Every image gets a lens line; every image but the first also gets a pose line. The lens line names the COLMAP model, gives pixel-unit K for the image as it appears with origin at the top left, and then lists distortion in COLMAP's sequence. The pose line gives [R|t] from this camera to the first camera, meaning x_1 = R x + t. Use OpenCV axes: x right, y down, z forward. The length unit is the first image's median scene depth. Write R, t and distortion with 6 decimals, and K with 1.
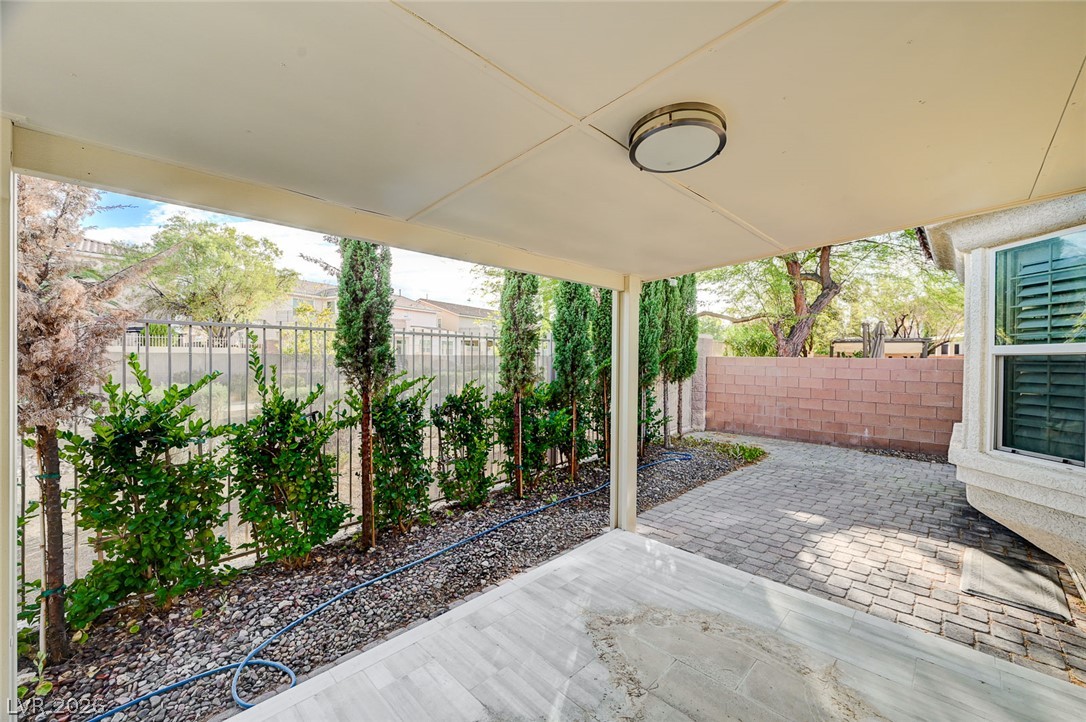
lens RADIAL K [[436.6, 0, 546.1], [0, 436.6, 357.1], [0, 0, 1]] dist [0.002067, 0.000592]
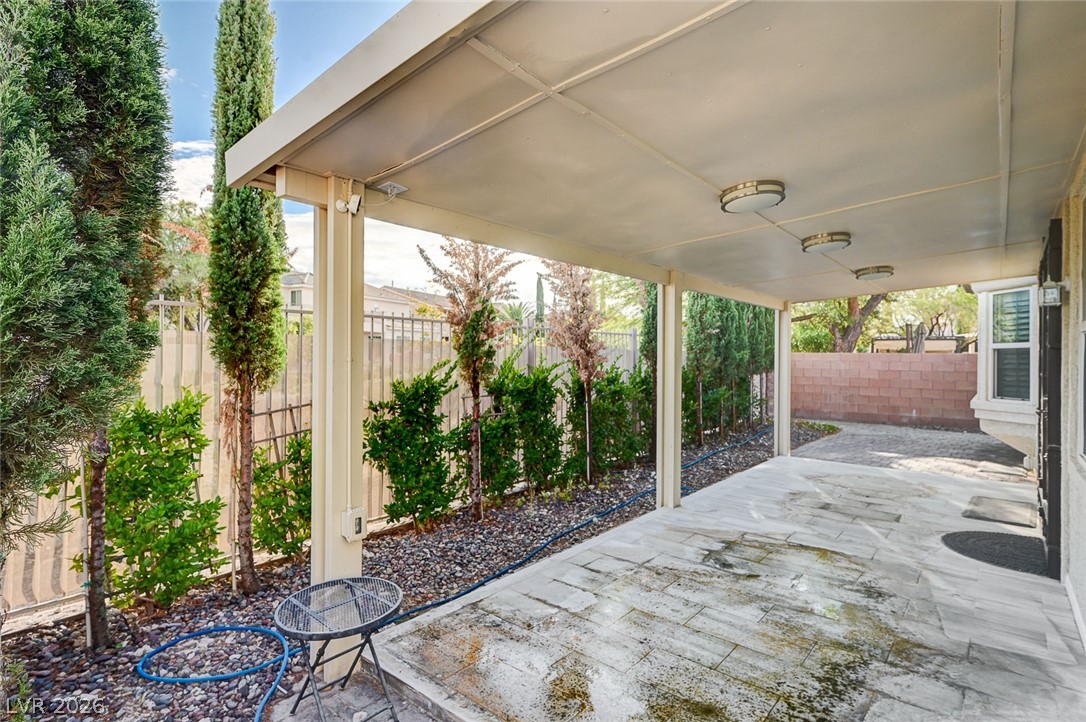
lens RADIAL K [[527.0, 0, 547.3], [0, 527.0, 349.2], [0, 0, 1]] dist [-0.004461, -0.000308]
pose [[0.998745, -0.000244, 0.050091, -0.345748], [0.000895, 0.999915, -0.012979, 0.008089], [-0.050083, 0.013008, 0.998660, -0.399473]]
